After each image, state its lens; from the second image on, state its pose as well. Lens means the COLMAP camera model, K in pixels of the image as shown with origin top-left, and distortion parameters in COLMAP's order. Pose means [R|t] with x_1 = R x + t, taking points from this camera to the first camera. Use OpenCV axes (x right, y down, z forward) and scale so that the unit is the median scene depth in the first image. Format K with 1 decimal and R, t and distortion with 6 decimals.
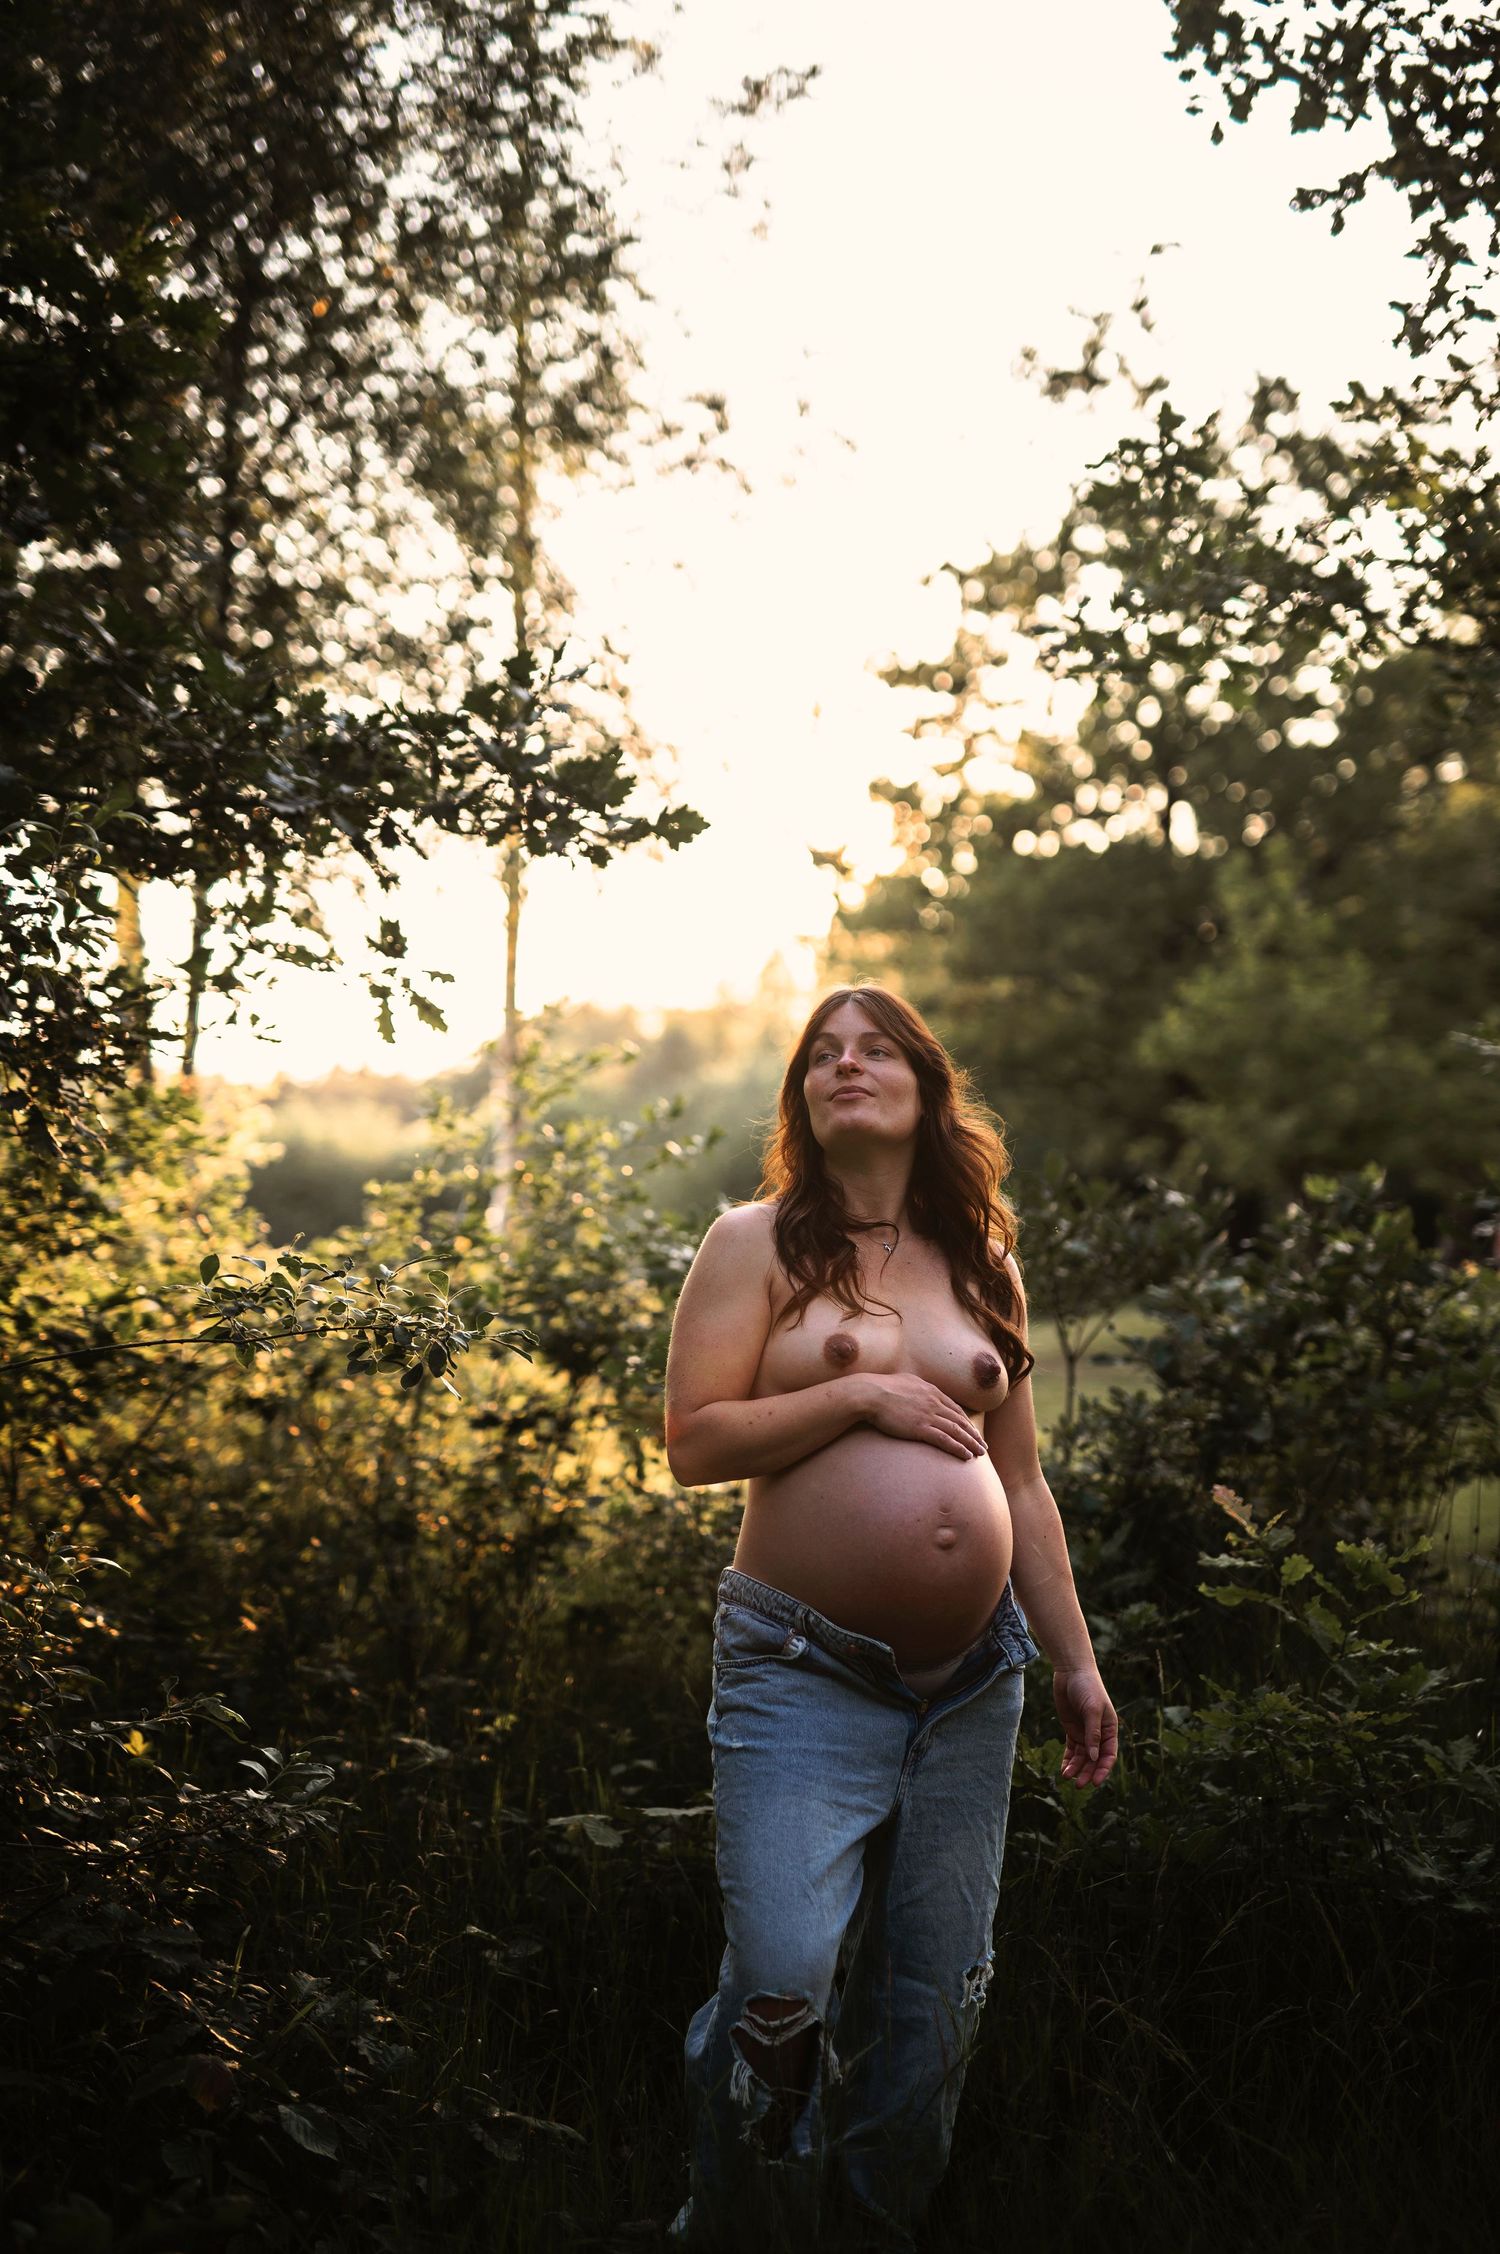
lens RADIAL K [[3181.6, 0, 766.3], [0, 3181.6, 1116.8], [0, 0, 1]] dist [0.059789, 0.000000]
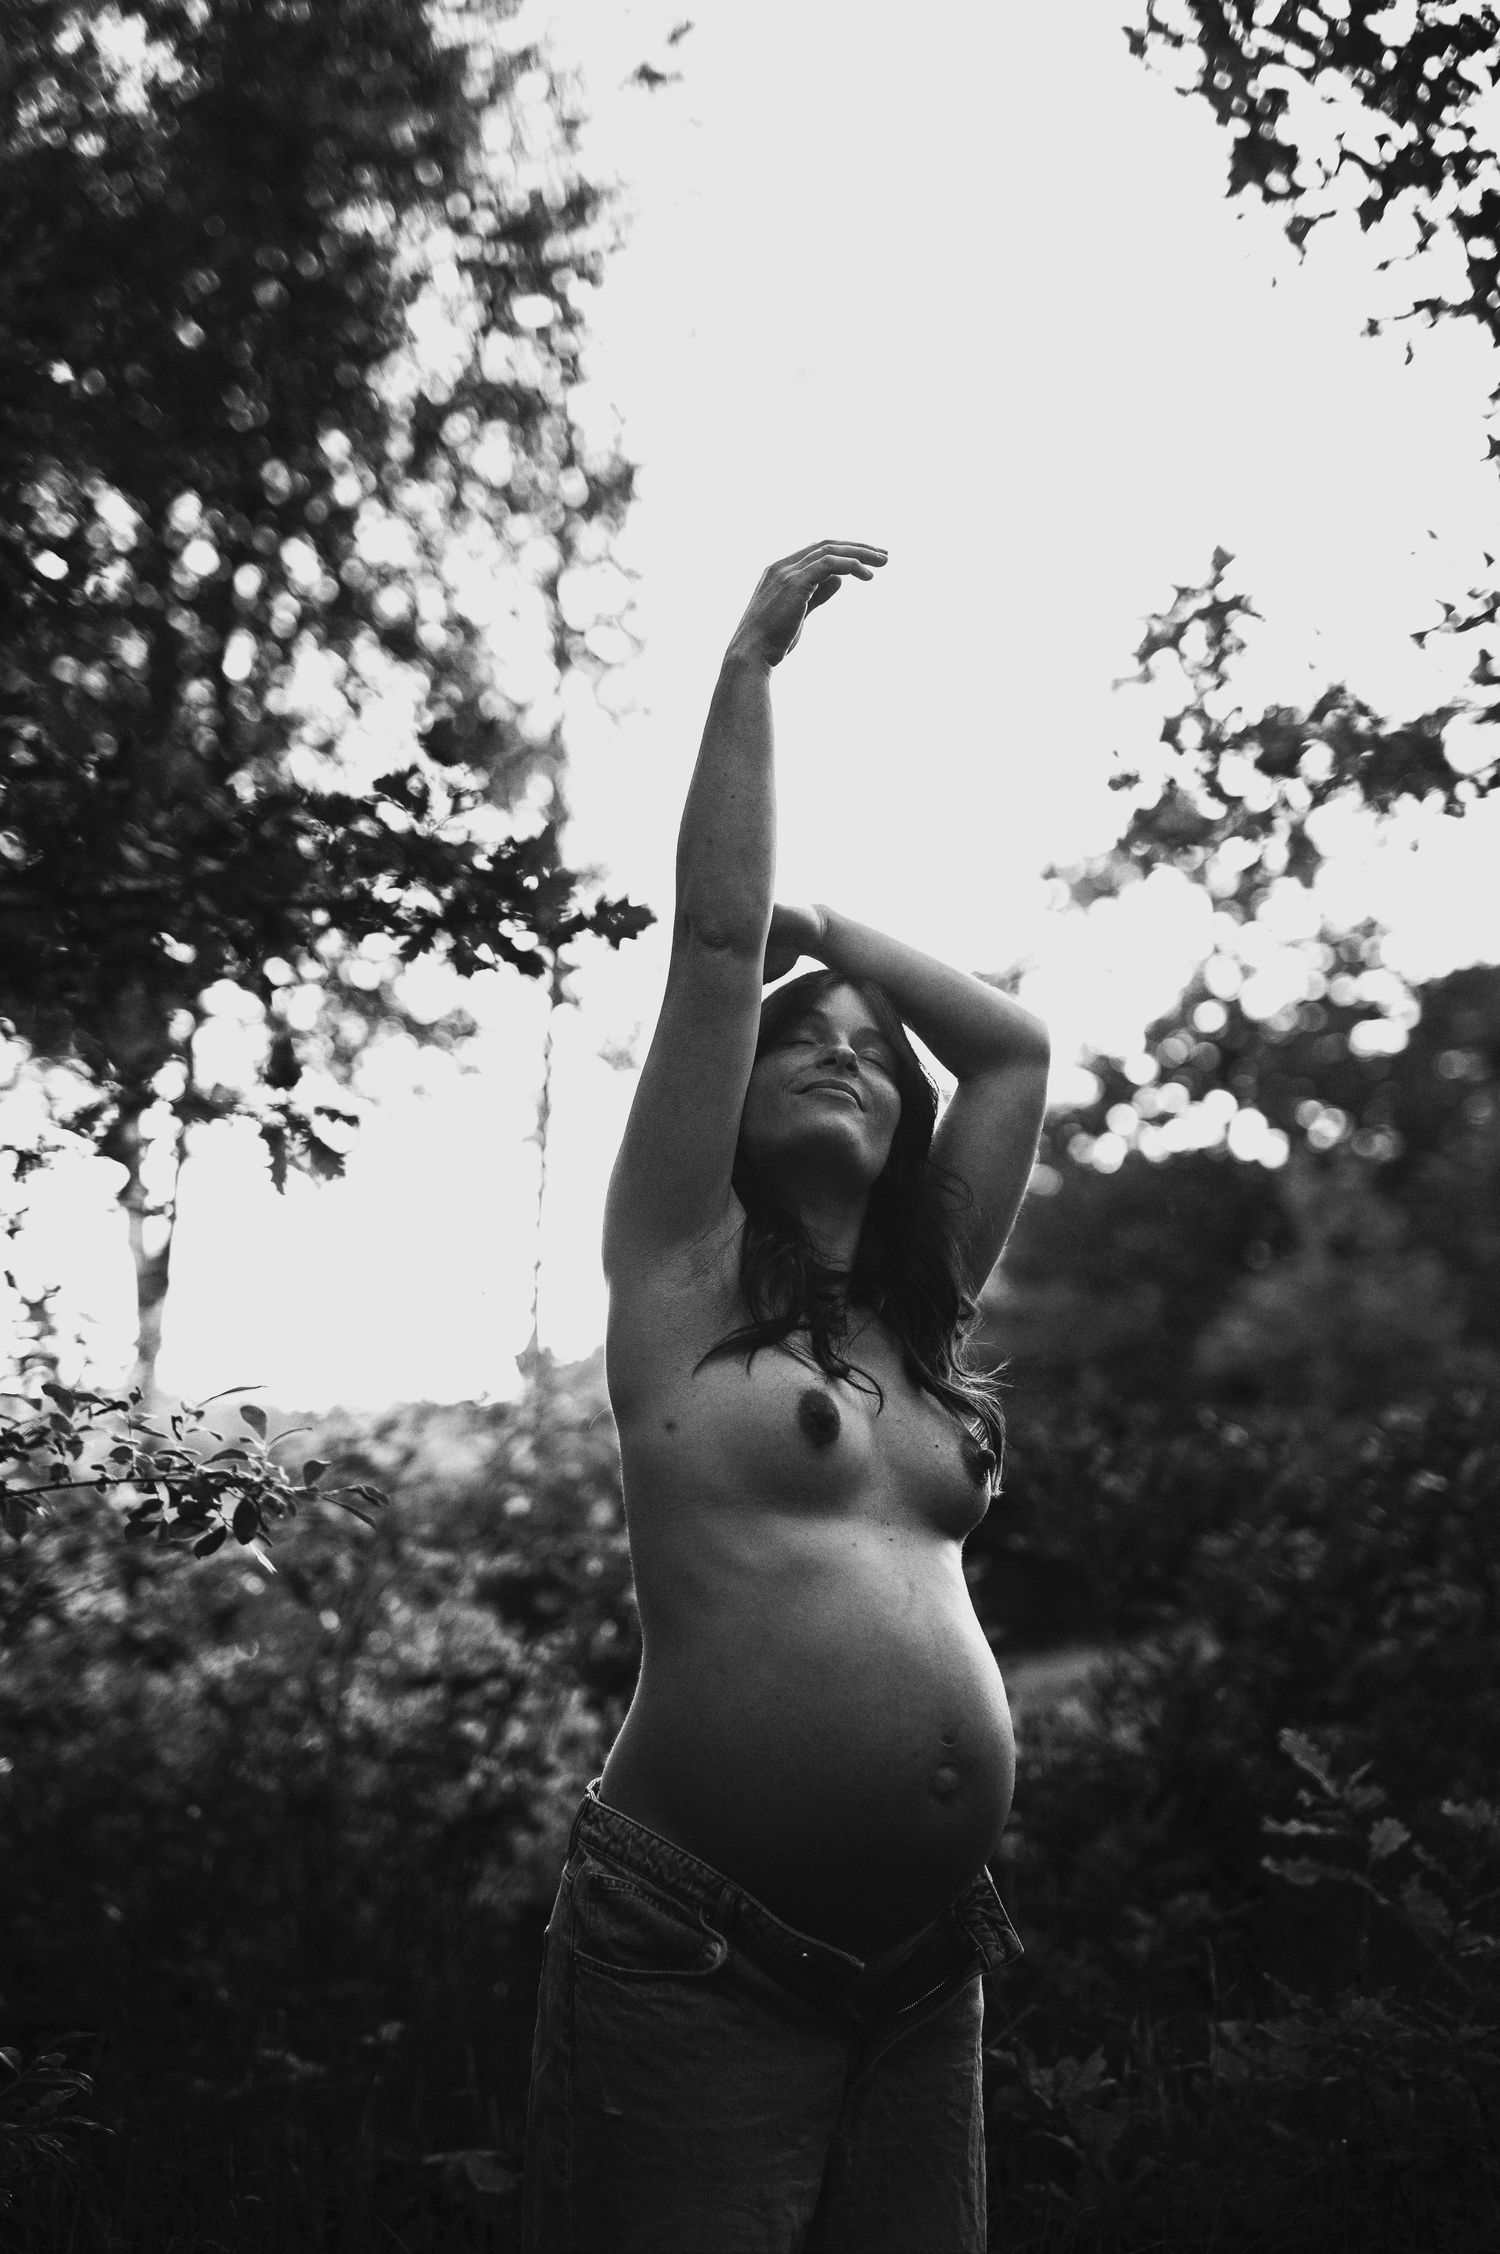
lens RADIAL K [[3181.6, 0, 728.9], [0, 3181.6, 1141.9], [0, 0, 1]] dist [0.059789, 0.000000]
pose [[0.999468, 0.006677, -0.031914, 0.026982], [-0.009689, 0.995413, -0.095177, 0.044070], [0.031132, 0.095435, 0.994949, 0.186913]]
